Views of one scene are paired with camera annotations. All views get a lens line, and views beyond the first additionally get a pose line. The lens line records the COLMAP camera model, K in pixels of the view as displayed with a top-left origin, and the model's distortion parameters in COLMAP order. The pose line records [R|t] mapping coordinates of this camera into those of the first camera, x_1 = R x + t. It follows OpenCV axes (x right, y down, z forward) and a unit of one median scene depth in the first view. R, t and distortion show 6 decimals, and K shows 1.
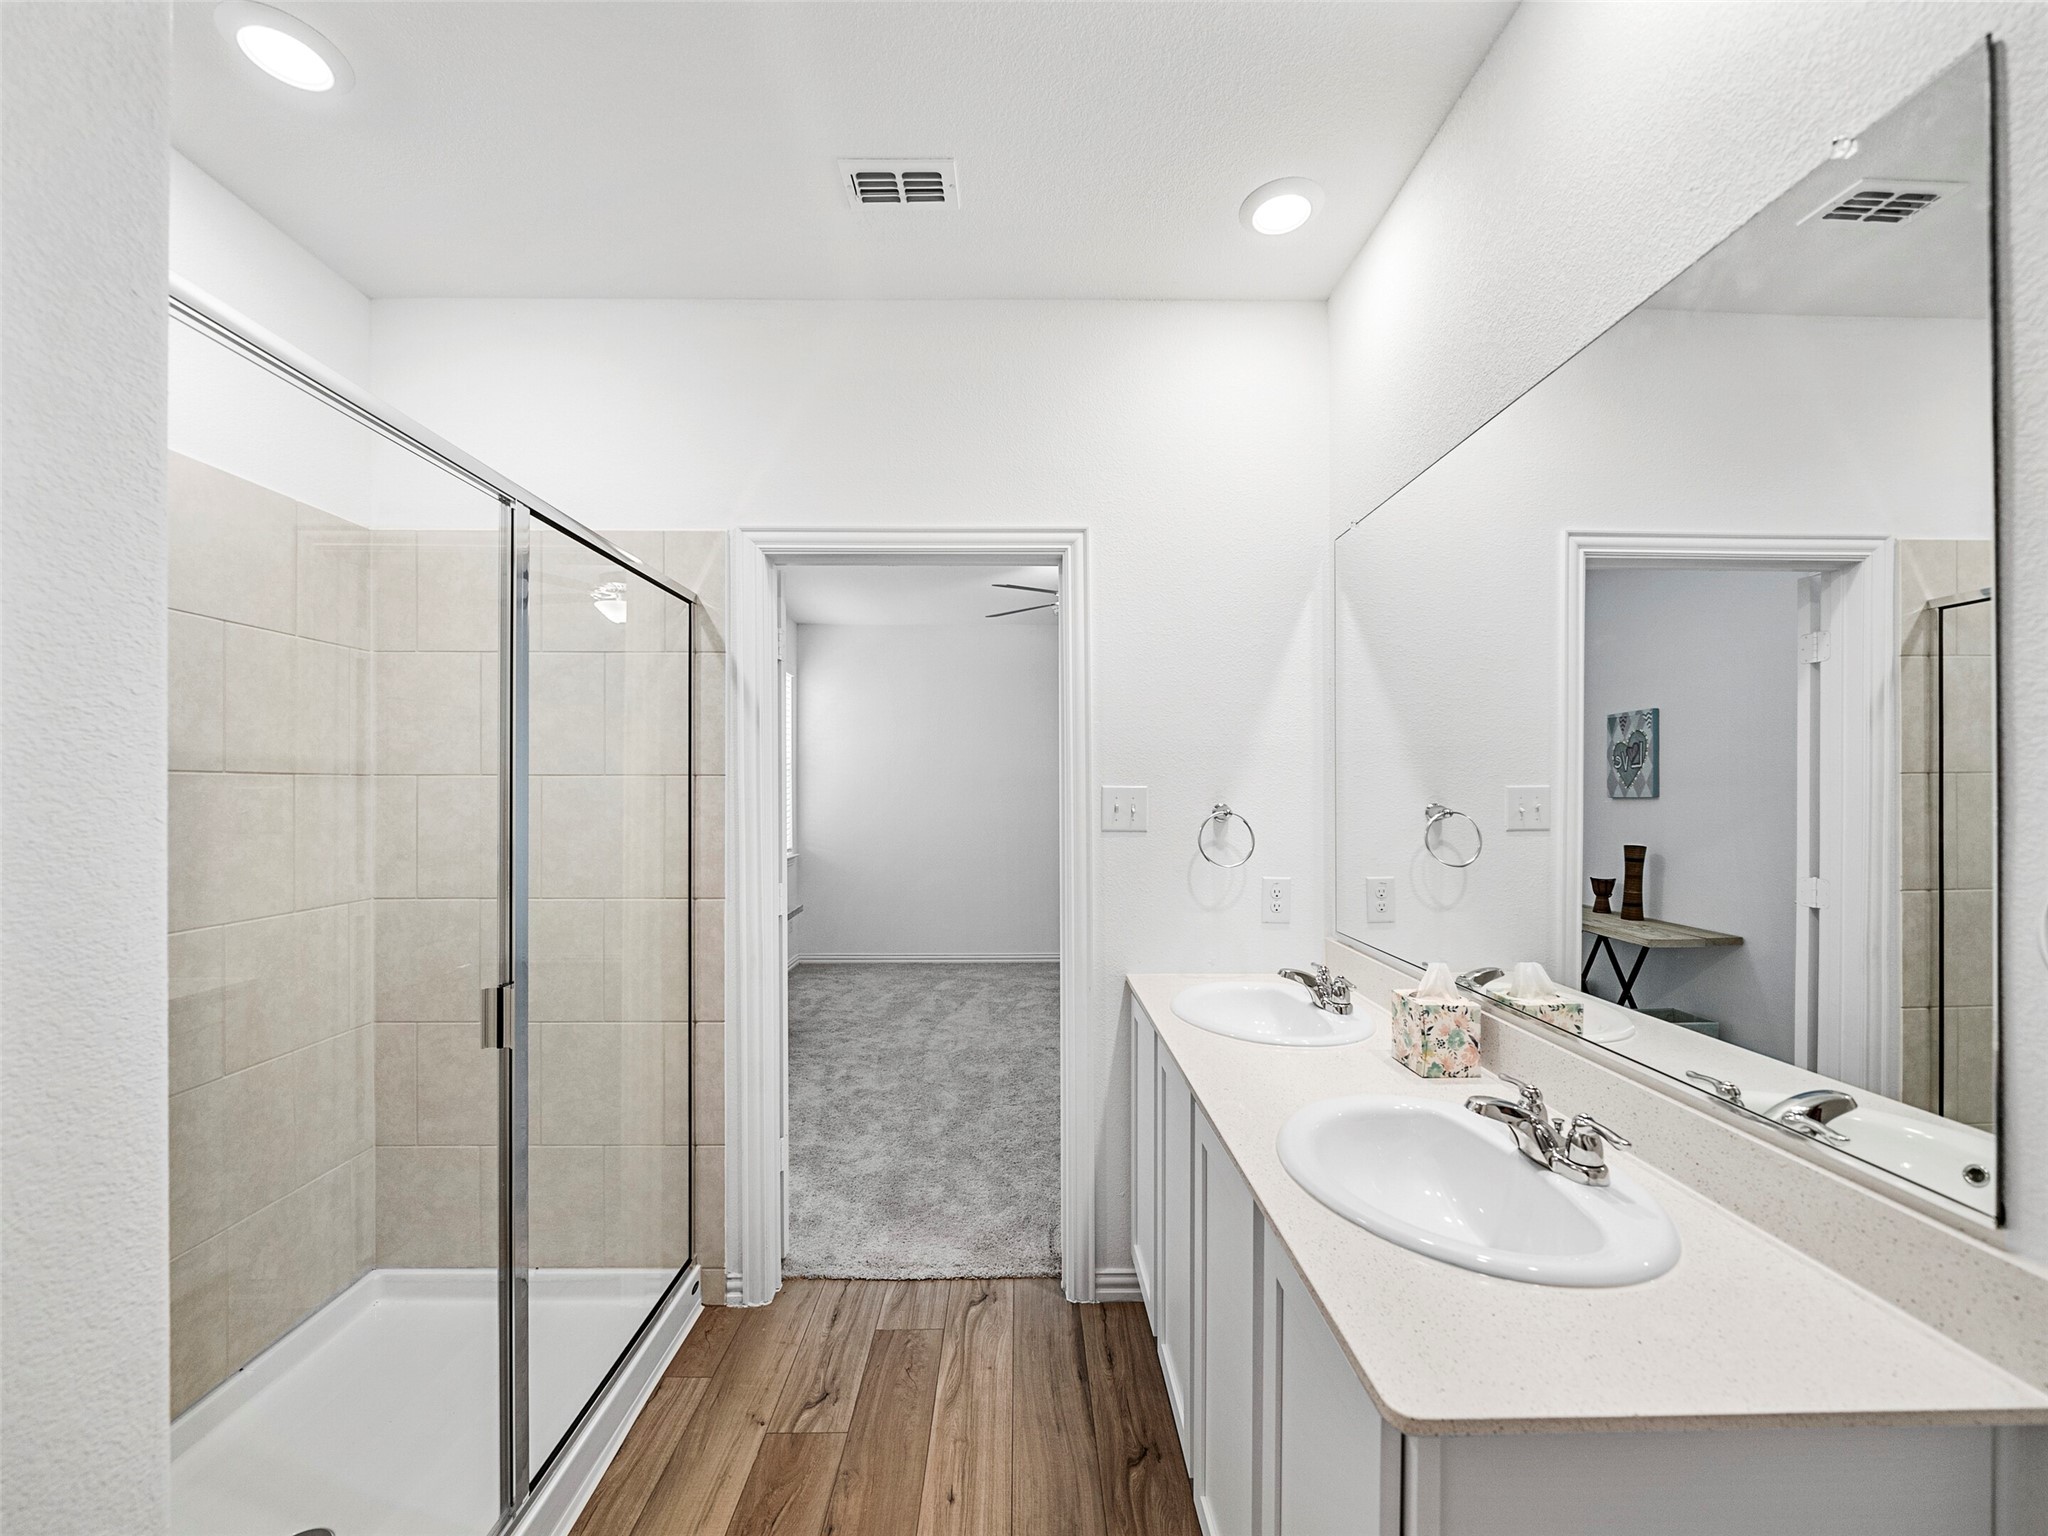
lens RADIAL K [[798.4, 0, 1027.2], [0, 798.4, 787.4], [0, 0, 1]] dist [-0.005495, -0.000645]
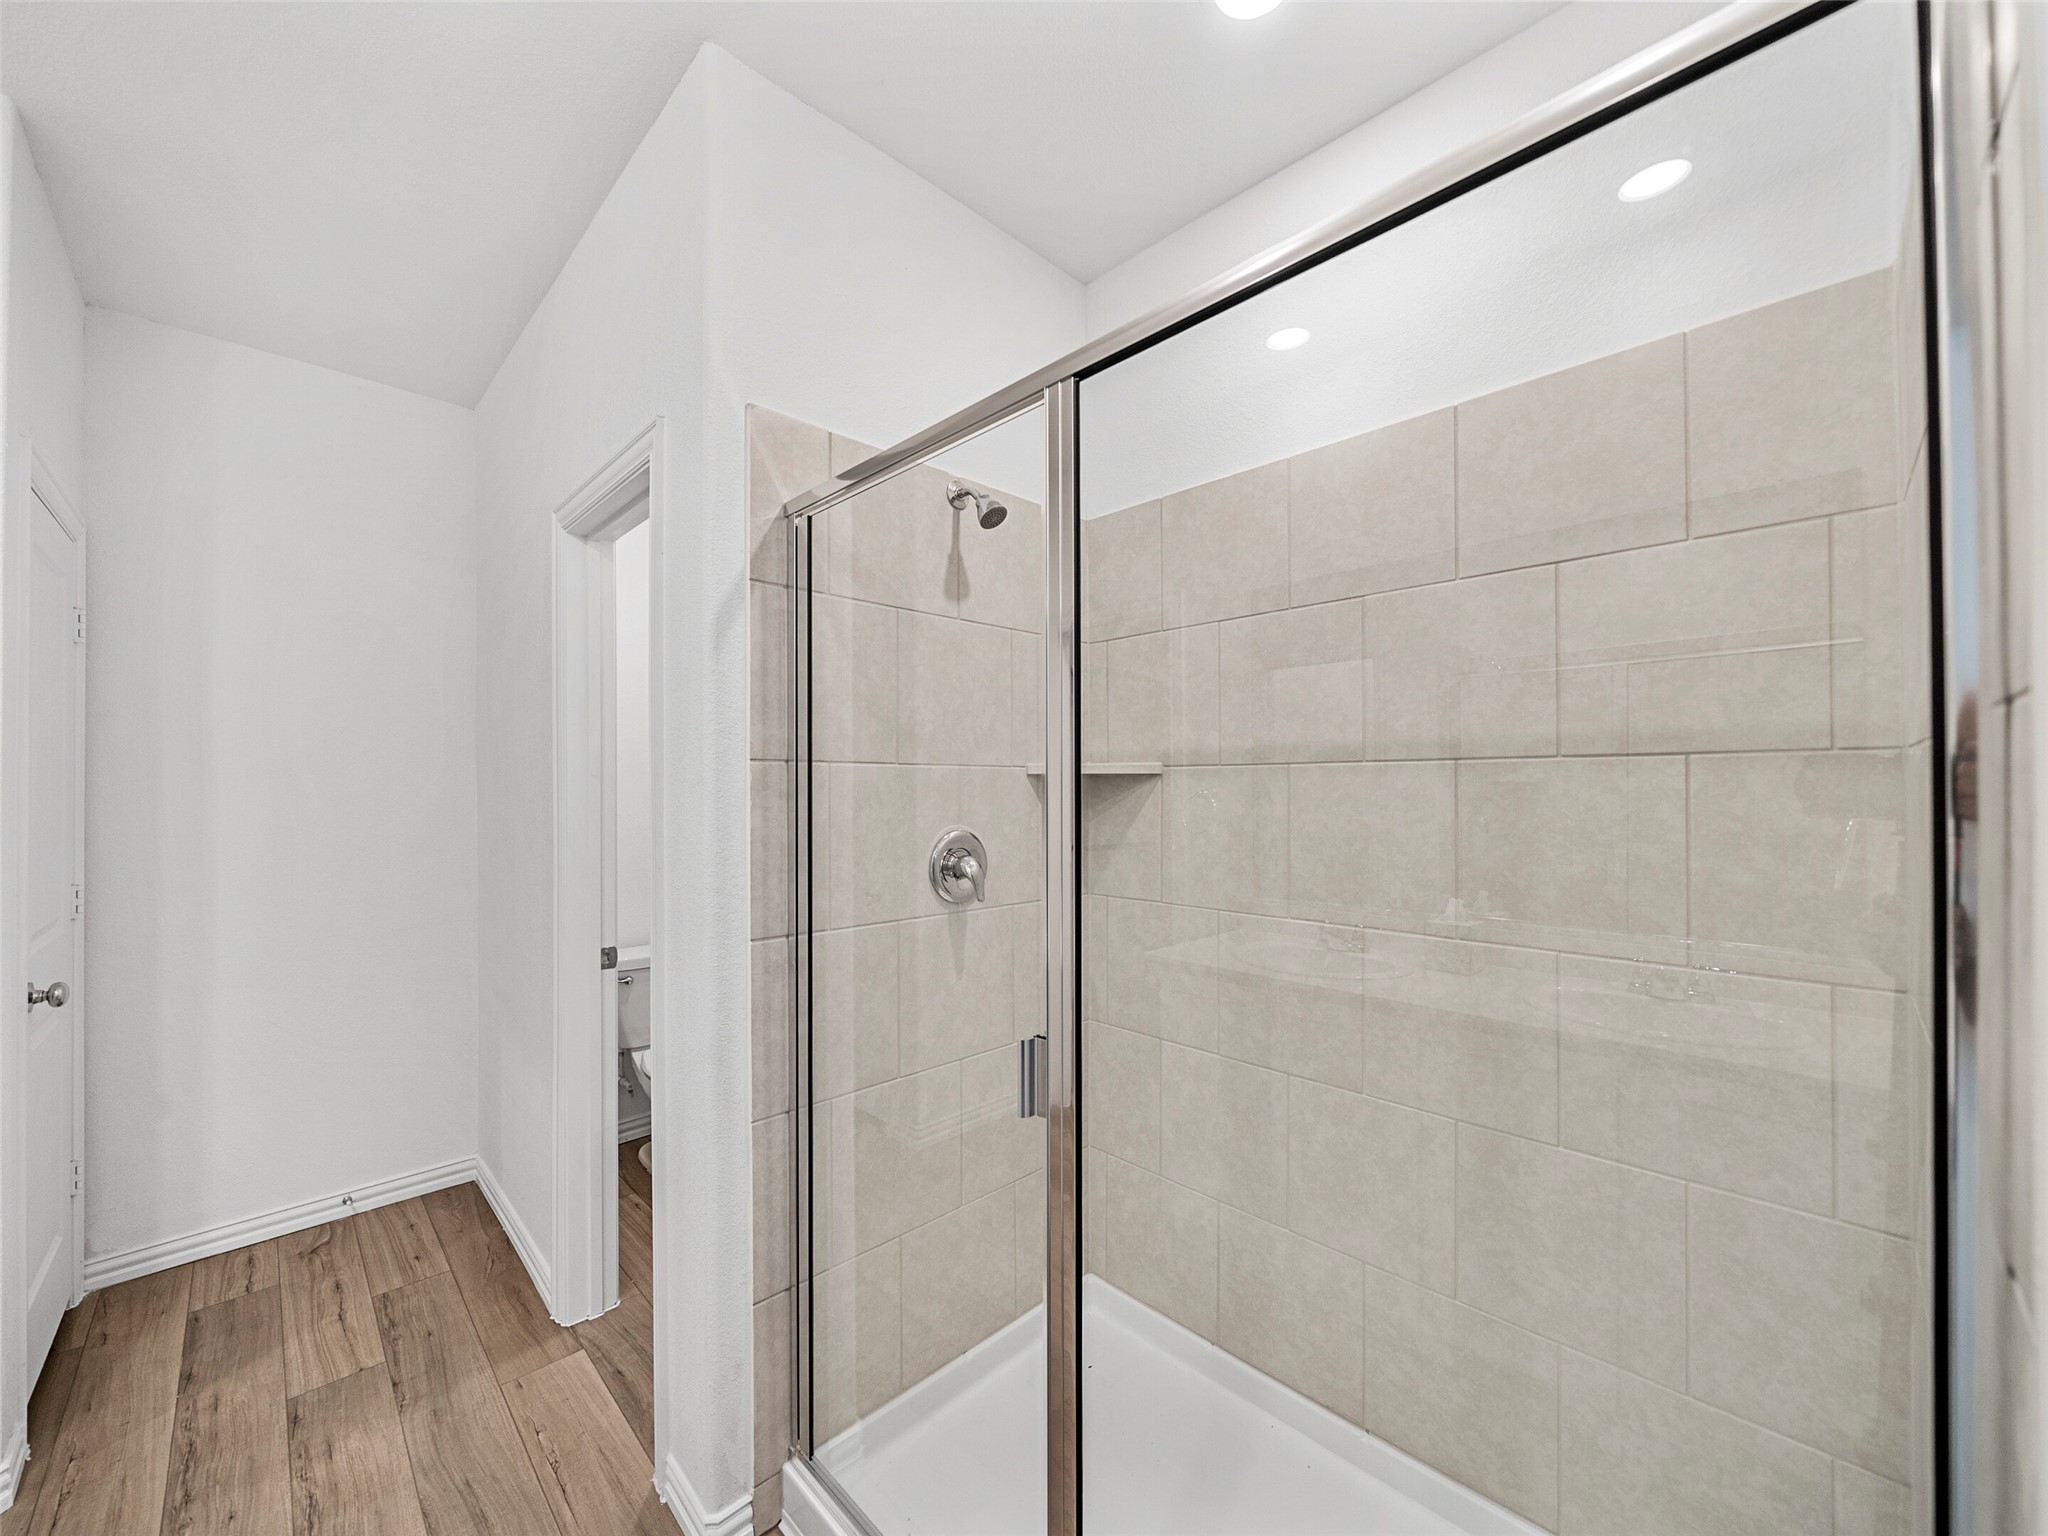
lens RADIAL K [[798.4, 0, 1019.5], [0, 798.4, 776.0], [0, 0, 1]] dist [-0.005495, -0.000645]
pose [[-0.728499, -0.001601, -0.685045, -0.178241], [0.008539, 0.999898, -0.011417, 0.007914], [0.684994, -0.014166, -0.728411, 2.383281]]
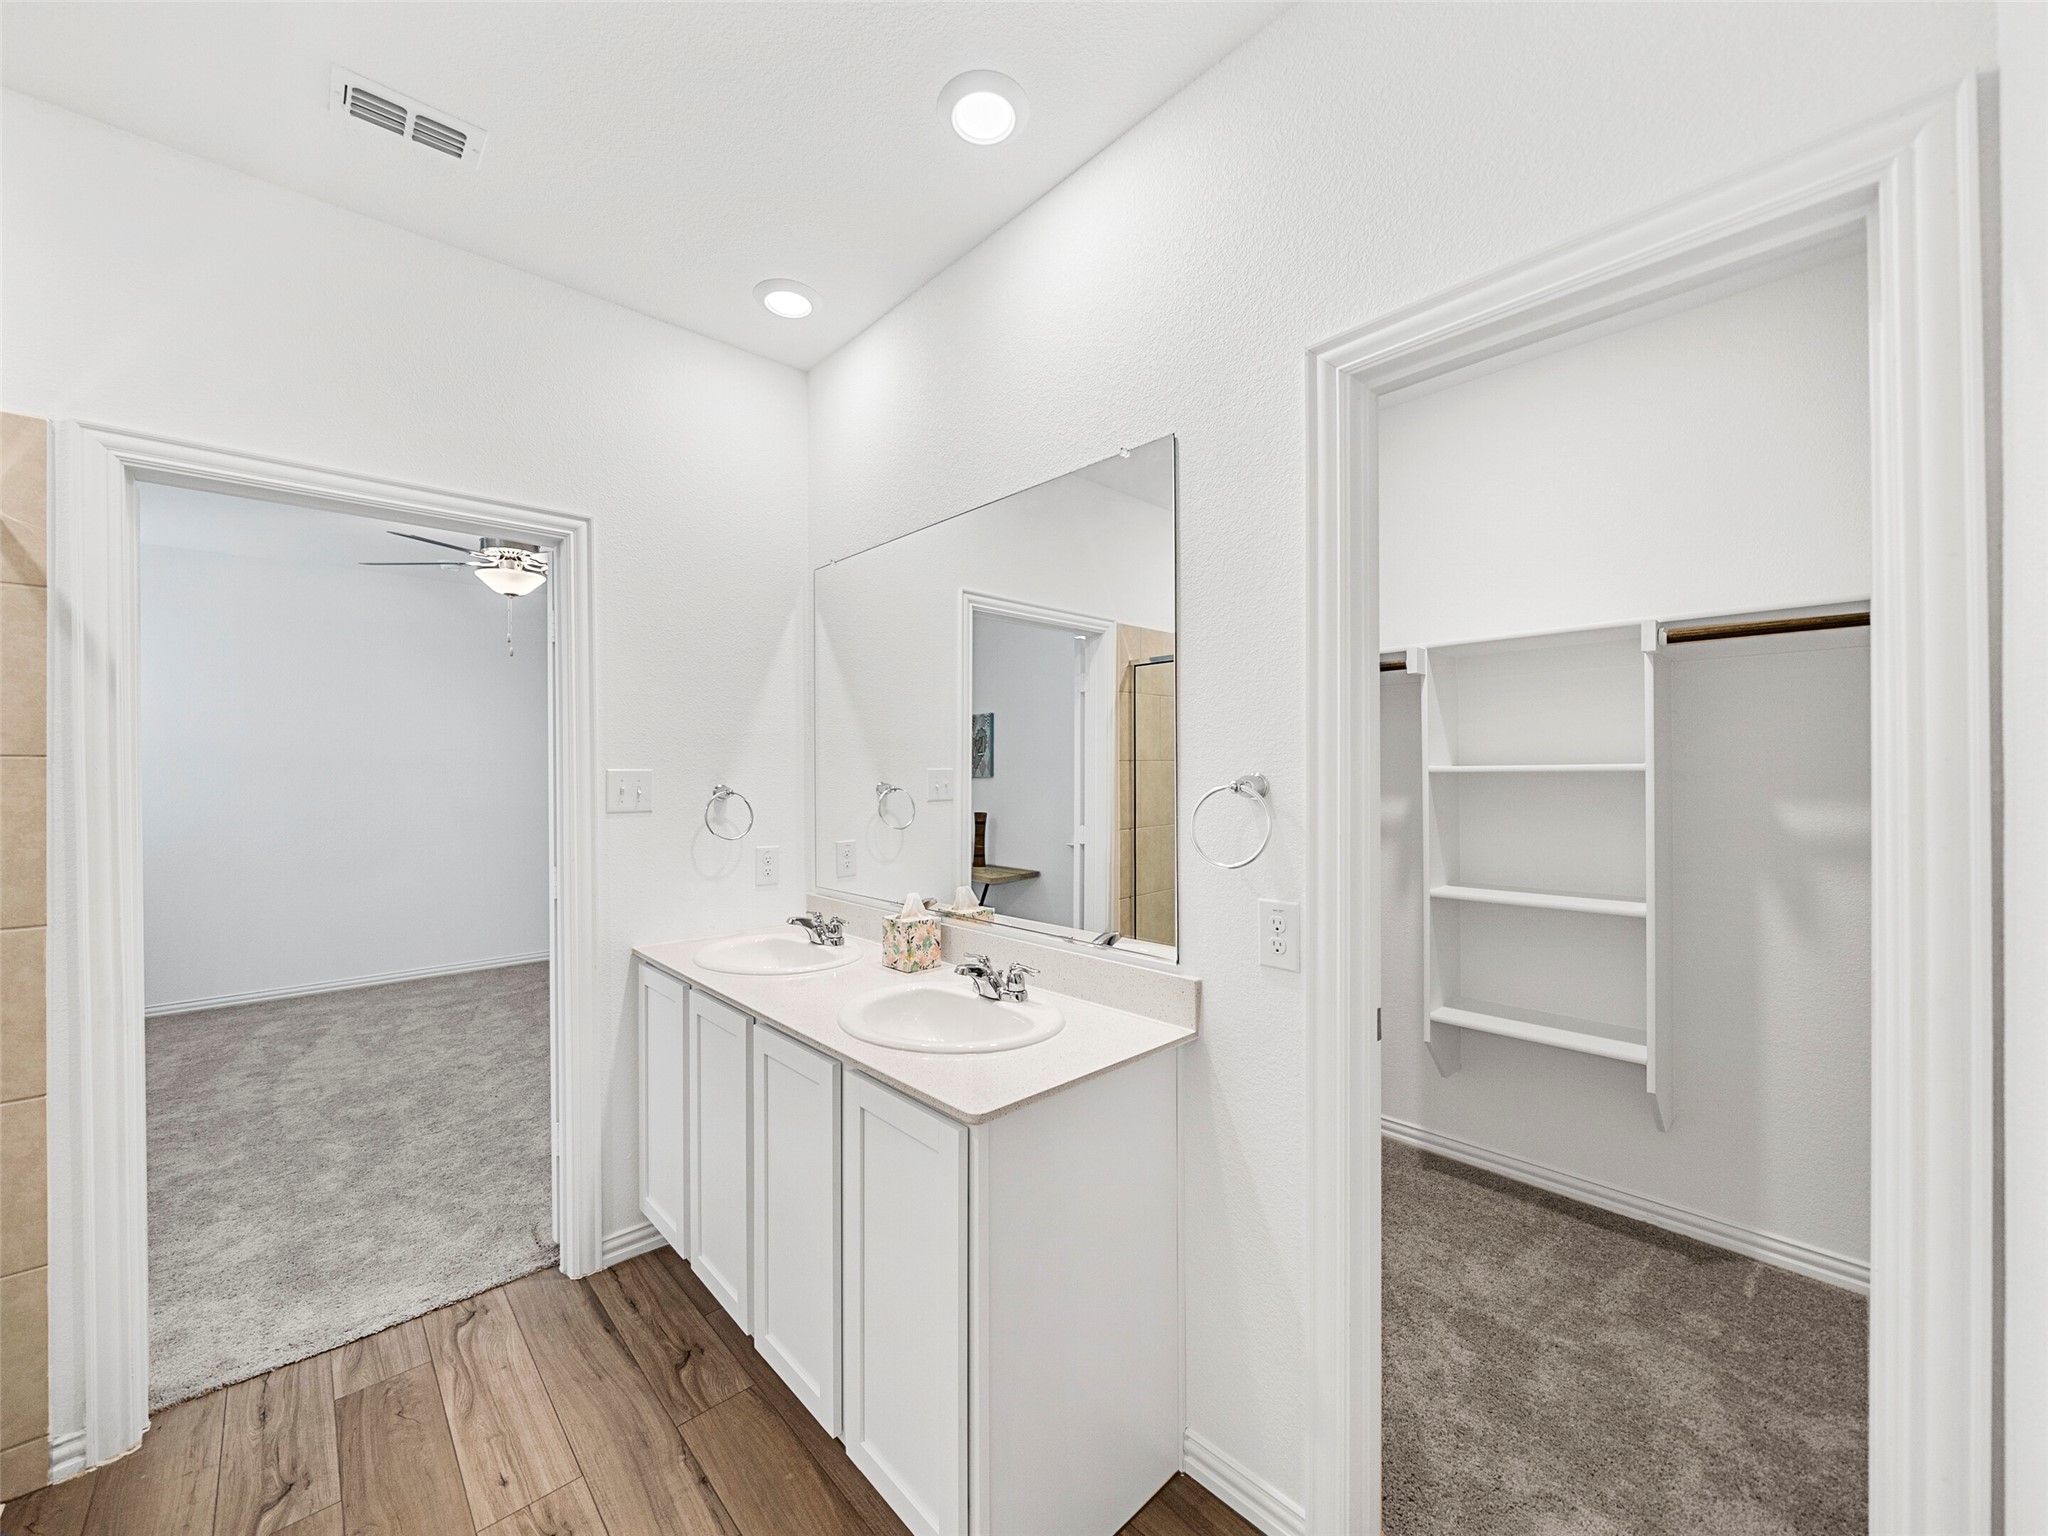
lens RADIAL K [[798.4, 0, 1010.6], [0, 798.4, 771.3], [0, 0, 1]] dist [-0.005495, -0.000645]
pose [[0.749139, -0.004112, 0.662400, -0.200760], [0.003287, 0.999991, 0.002490, -0.000192], [-0.662405, 0.000312, 0.749146, -0.124393]]
